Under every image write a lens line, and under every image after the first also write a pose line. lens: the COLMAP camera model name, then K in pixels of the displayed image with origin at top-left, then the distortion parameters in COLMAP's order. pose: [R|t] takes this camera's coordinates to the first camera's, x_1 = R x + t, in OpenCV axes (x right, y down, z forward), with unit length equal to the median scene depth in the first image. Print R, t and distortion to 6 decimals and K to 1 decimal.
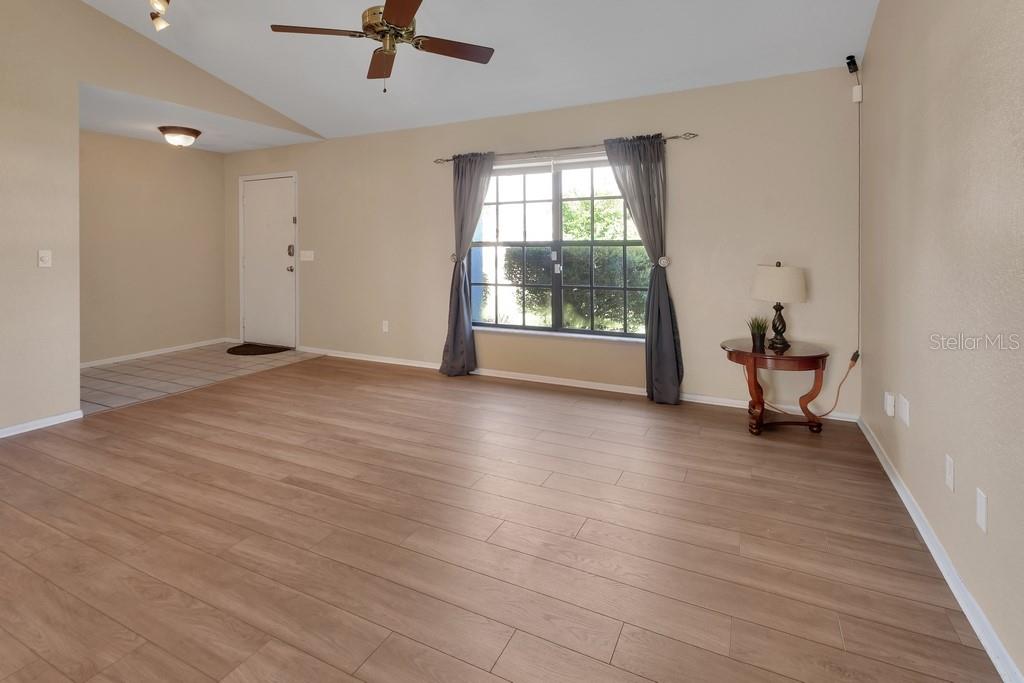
lens RADIAL K [[501.1, 0, 507.1], [0, 501.1, 248.2], [0, 0, 1]] dist [0.014788, -0.000091]
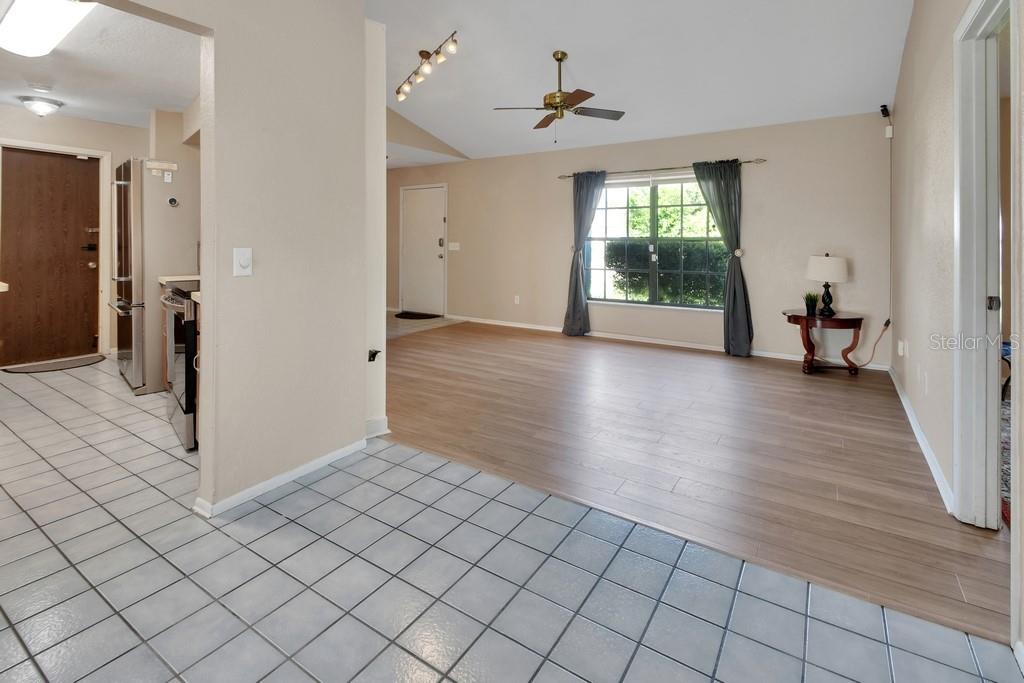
lens RADIAL K [[493.0, 0, 502.1], [0, 493.0, 242.9], [0, 0, 1]] dist [0.027296, -0.012187]
pose [[0.991882, 0.008589, -0.126870, -0.143108], [-0.008592, 0.999963, 0.000522, 0.004589], [0.126870, 0.000572, 0.991919, -0.385237]]
